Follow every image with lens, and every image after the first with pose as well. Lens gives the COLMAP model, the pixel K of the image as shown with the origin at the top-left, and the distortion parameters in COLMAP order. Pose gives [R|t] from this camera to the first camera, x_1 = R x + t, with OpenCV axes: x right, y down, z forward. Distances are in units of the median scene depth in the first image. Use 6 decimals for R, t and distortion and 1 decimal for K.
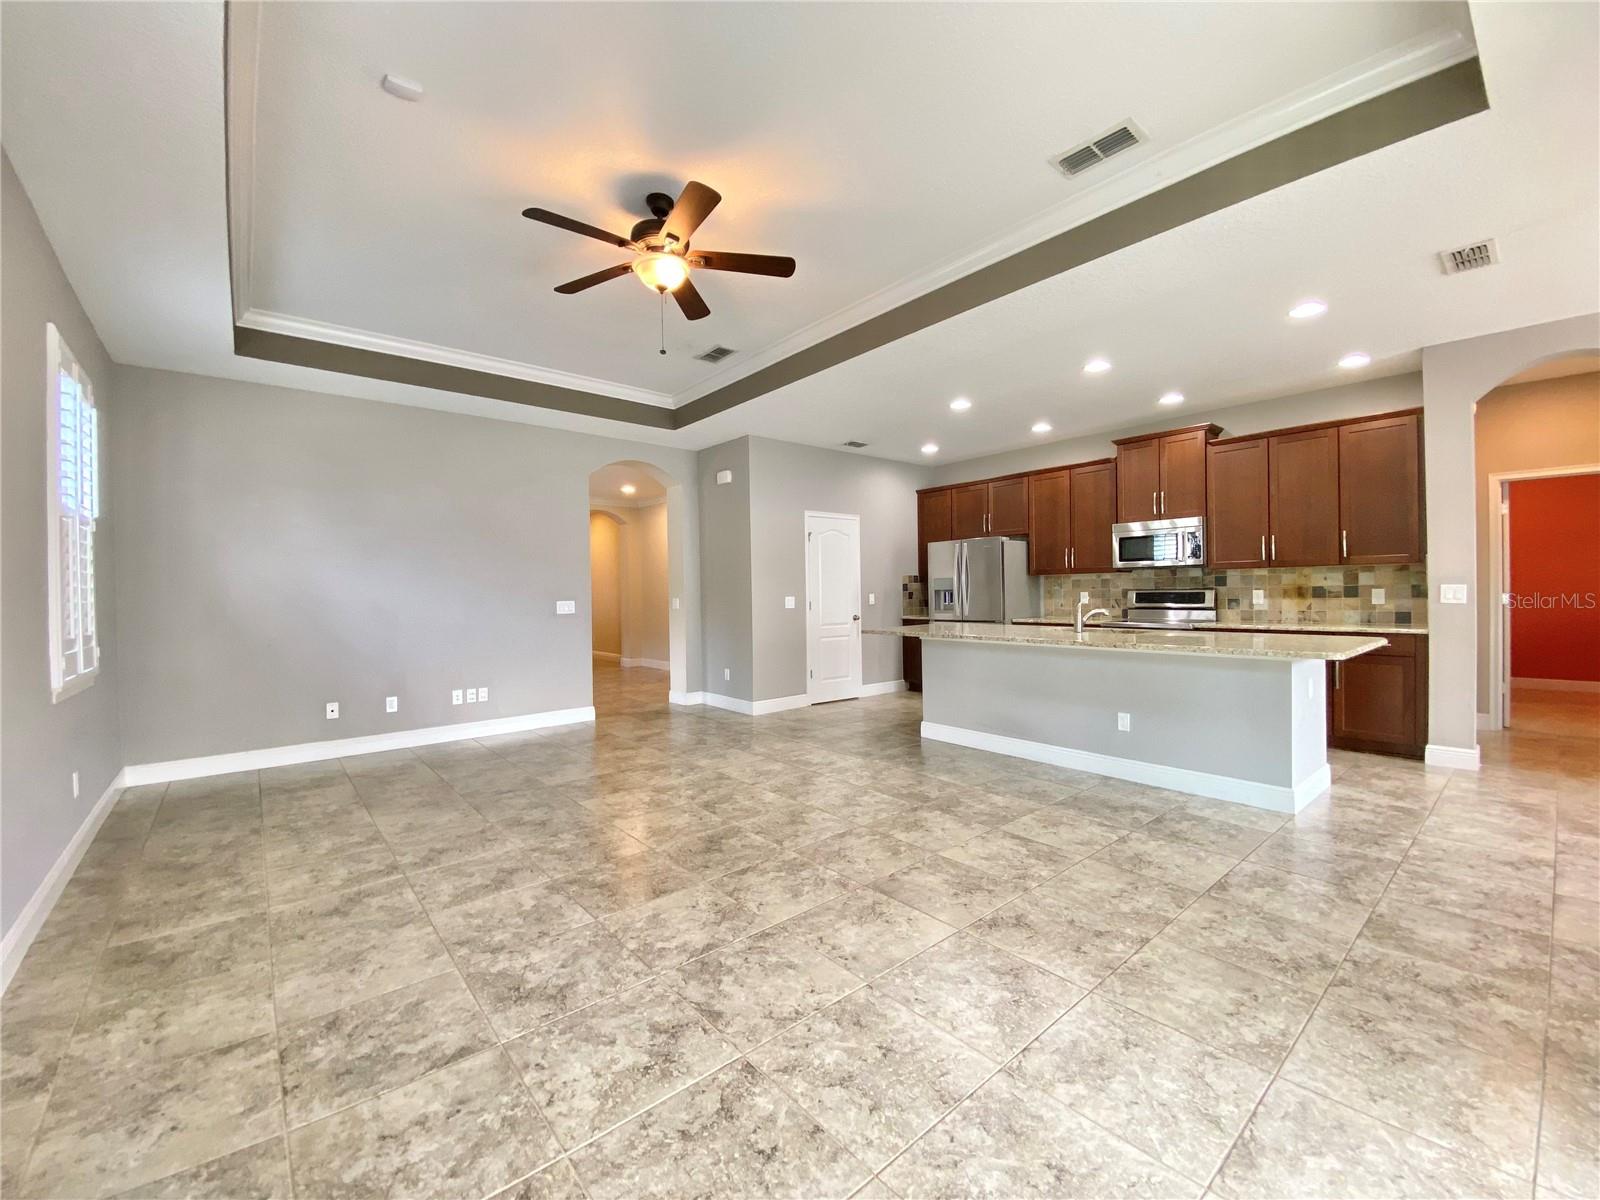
lens RADIAL K [[653.2, 0, 792.8], [0, 653.2, 587.2], [0, 0, 1]] dist [0.006745, -0.005887]
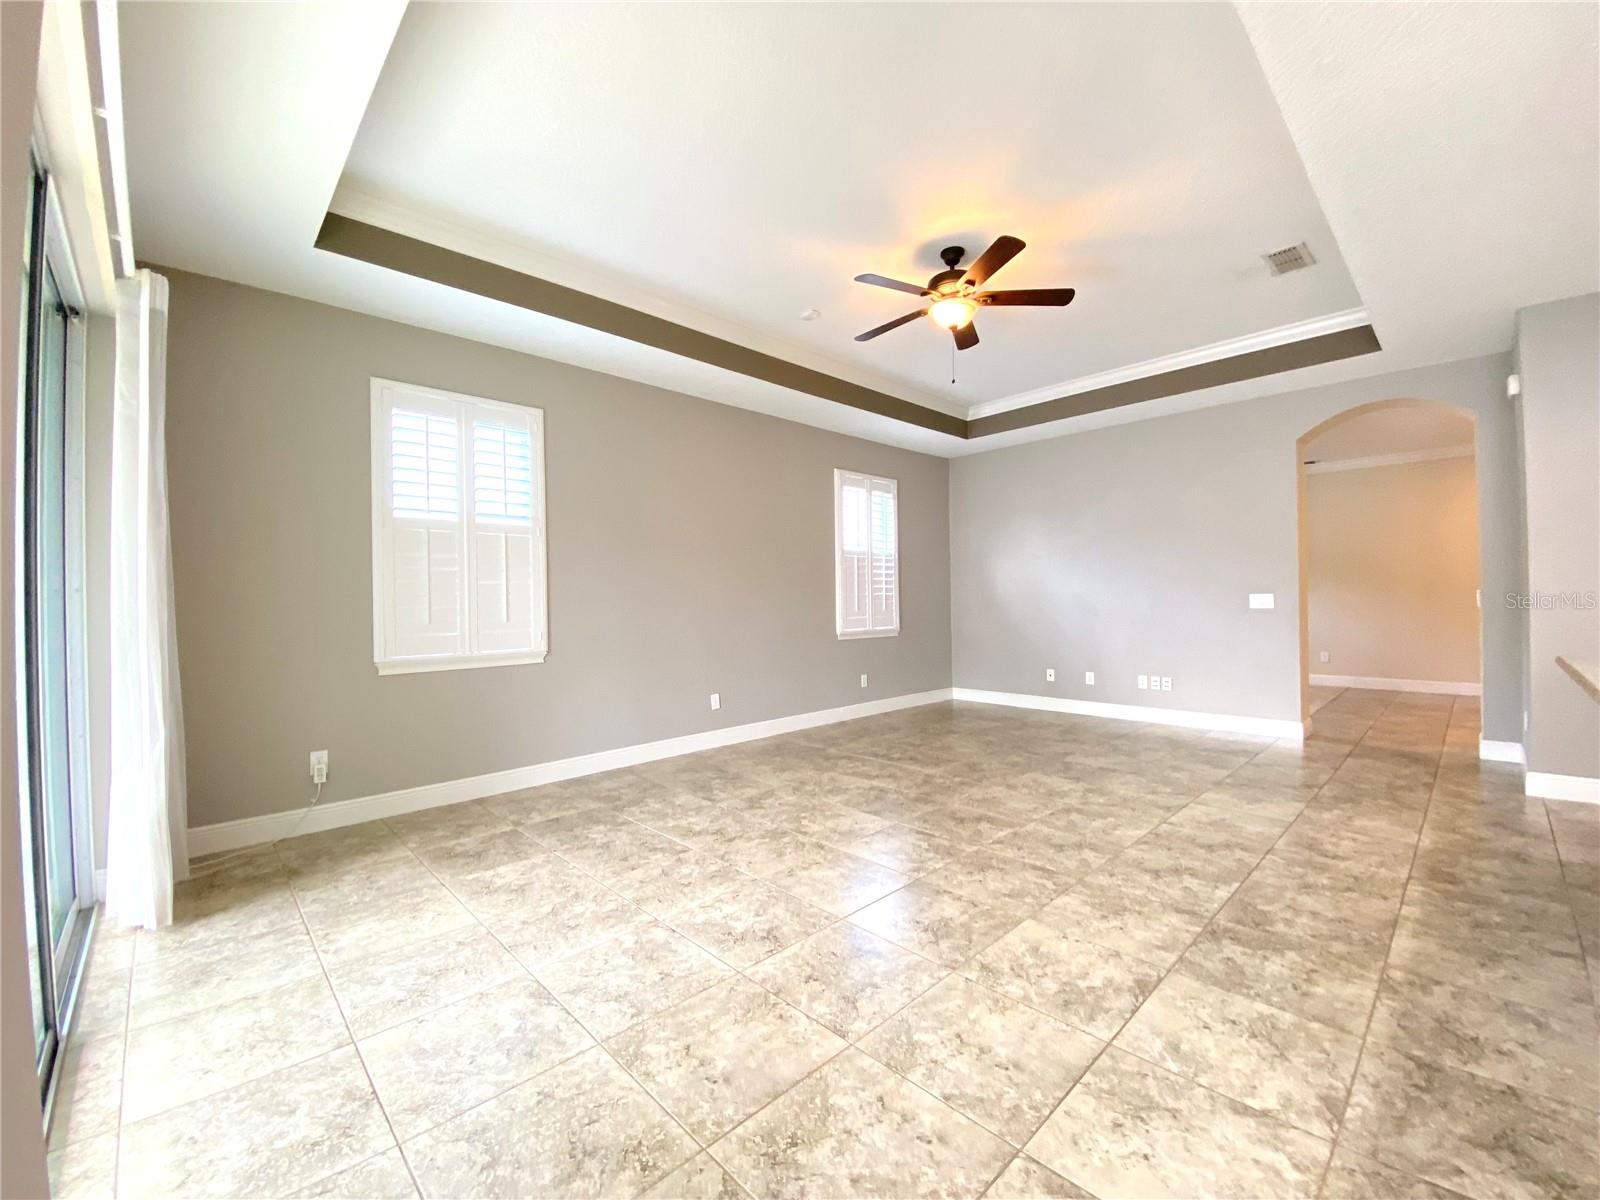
lens RADIAL K [[653.2, 0, 804.7], [0, 653.2, 596.3], [0, 0, 1]] dist [0.006745, -0.005887]
pose [[0.071064, 0.008359, -0.997437, 0.976453], [0.008320, 0.999925, 0.008973, 0.014730], [0.997437, -0.008936, 0.070989, 0.683622]]
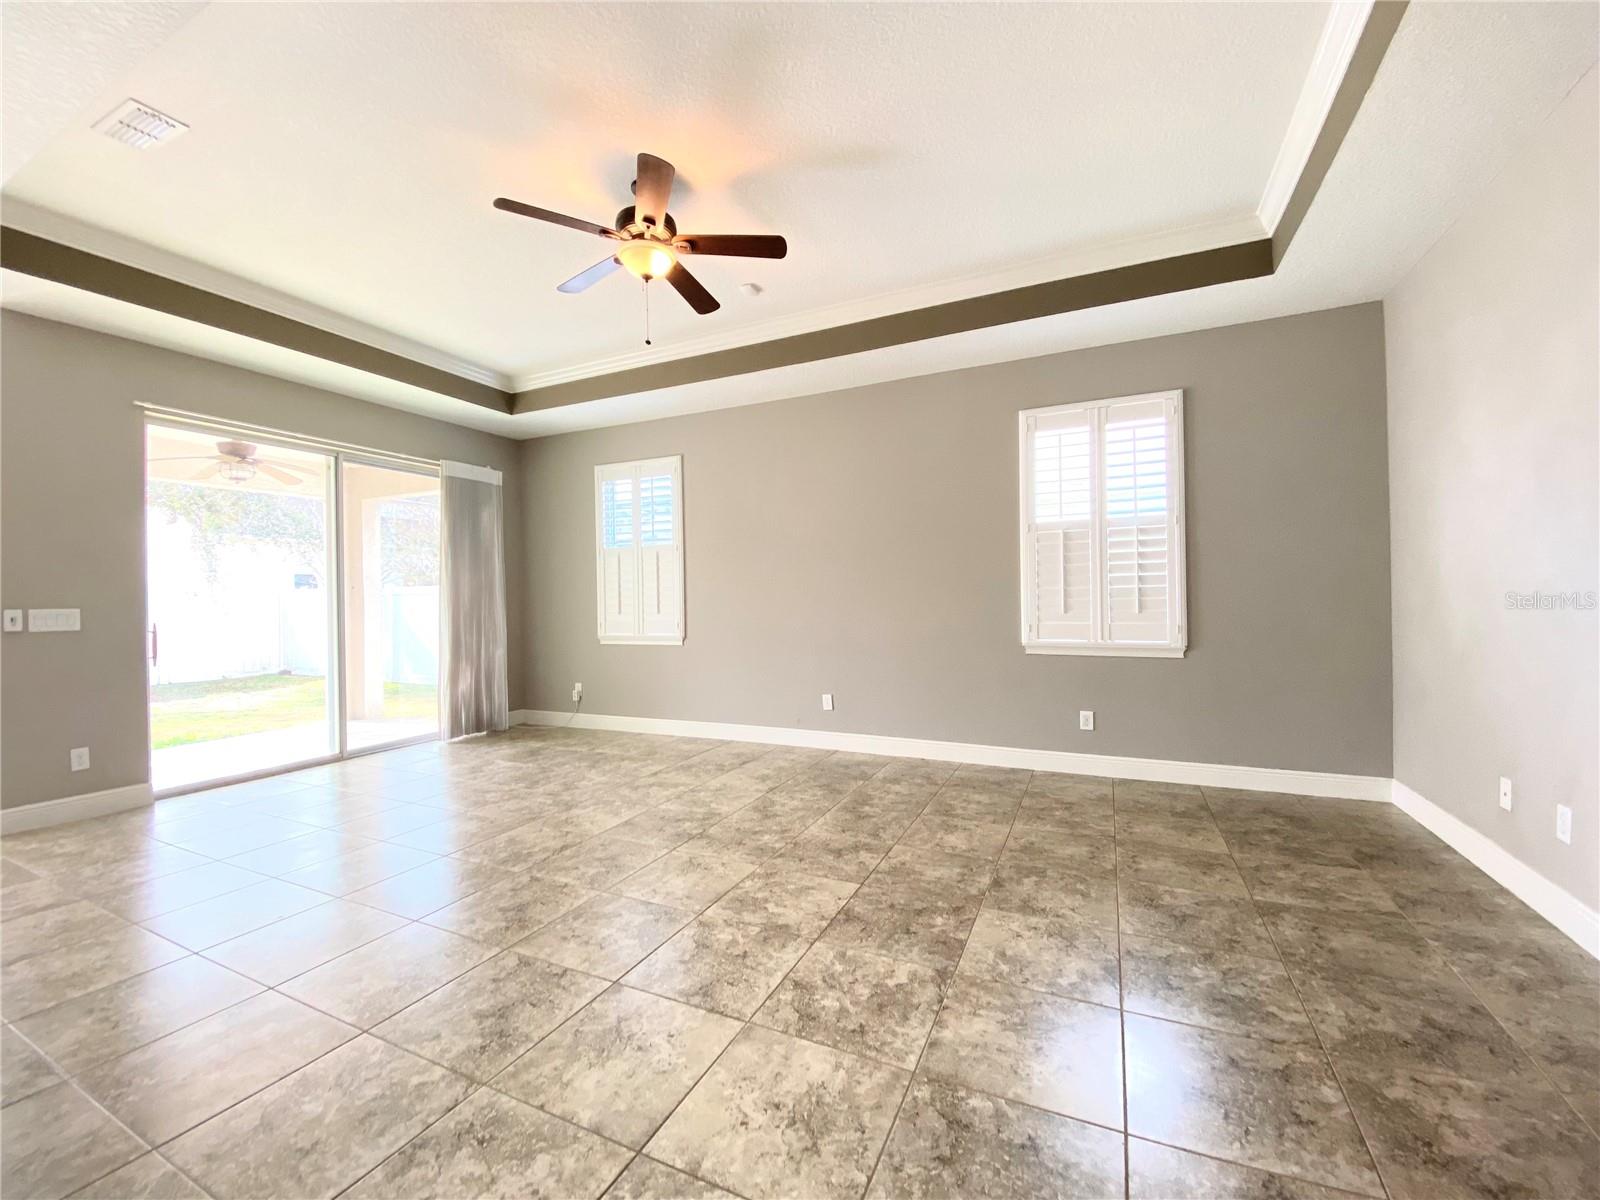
lens RADIAL K [[653.2, 0, 789.7], [0, 653.2, 604.3], [0, 0, 1]] dist [0.006745, -0.005887]
pose [[-0.909056, 0.033854, -0.415297, 0.021298], [0.029026, 0.999418, 0.017934, 0.021378], [0.415662, 0.004248, -0.909509, 2.039826]]
